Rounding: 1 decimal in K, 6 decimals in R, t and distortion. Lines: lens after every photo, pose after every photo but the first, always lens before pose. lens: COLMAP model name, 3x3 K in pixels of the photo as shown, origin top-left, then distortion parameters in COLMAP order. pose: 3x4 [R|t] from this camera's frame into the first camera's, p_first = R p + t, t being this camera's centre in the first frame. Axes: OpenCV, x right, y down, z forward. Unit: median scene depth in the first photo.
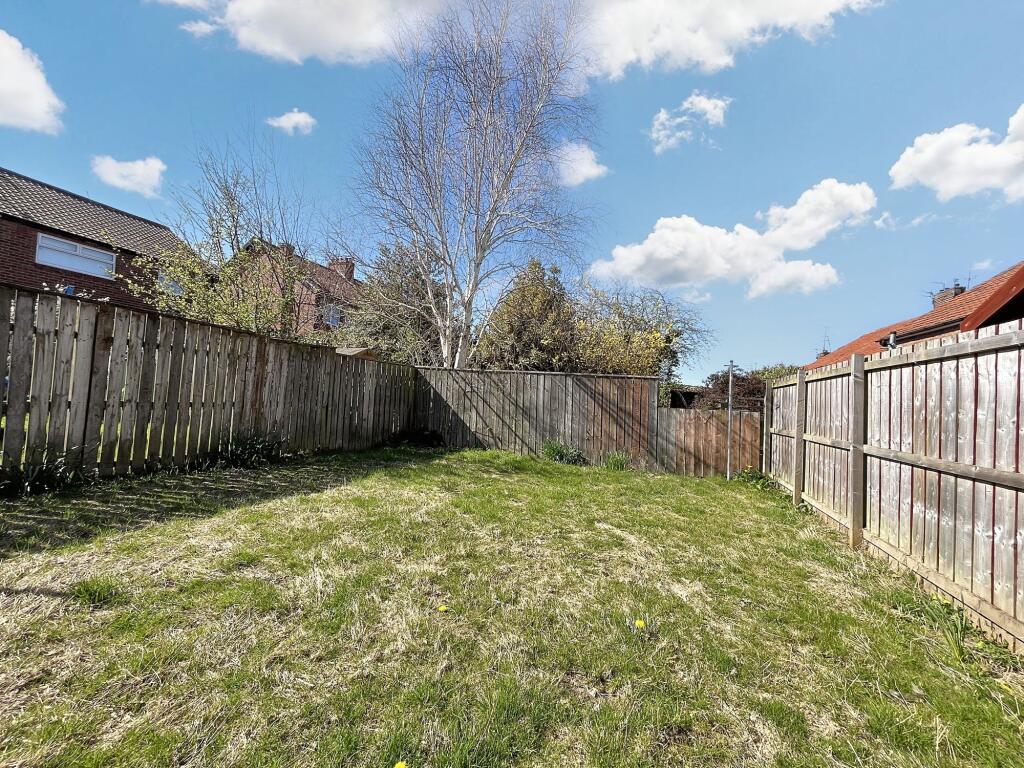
lens RADIAL K [[411.3, 0, 512.0], [0, 411.3, 384.0], [0, 0, 1]] dist [0.000596, 0.000018]
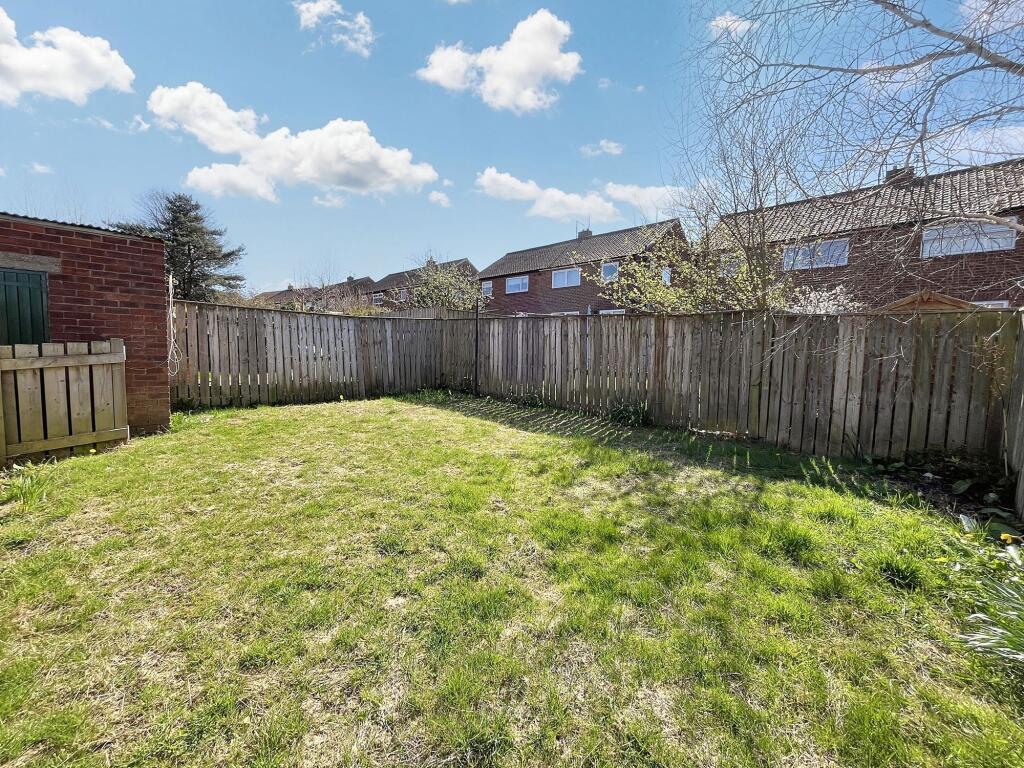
lens RADIAL K [[411.3, 0, 512.0], [0, 411.3, 384.0], [0, 0, 1]] dist [0.000596, 0.000018]
pose [[-0.441668, 0.007996, -0.897143, 0.574596], [-0.021927, 0.999565, 0.019703, 0.058104], [0.896911, 0.028374, -0.441300, 1.133484]]
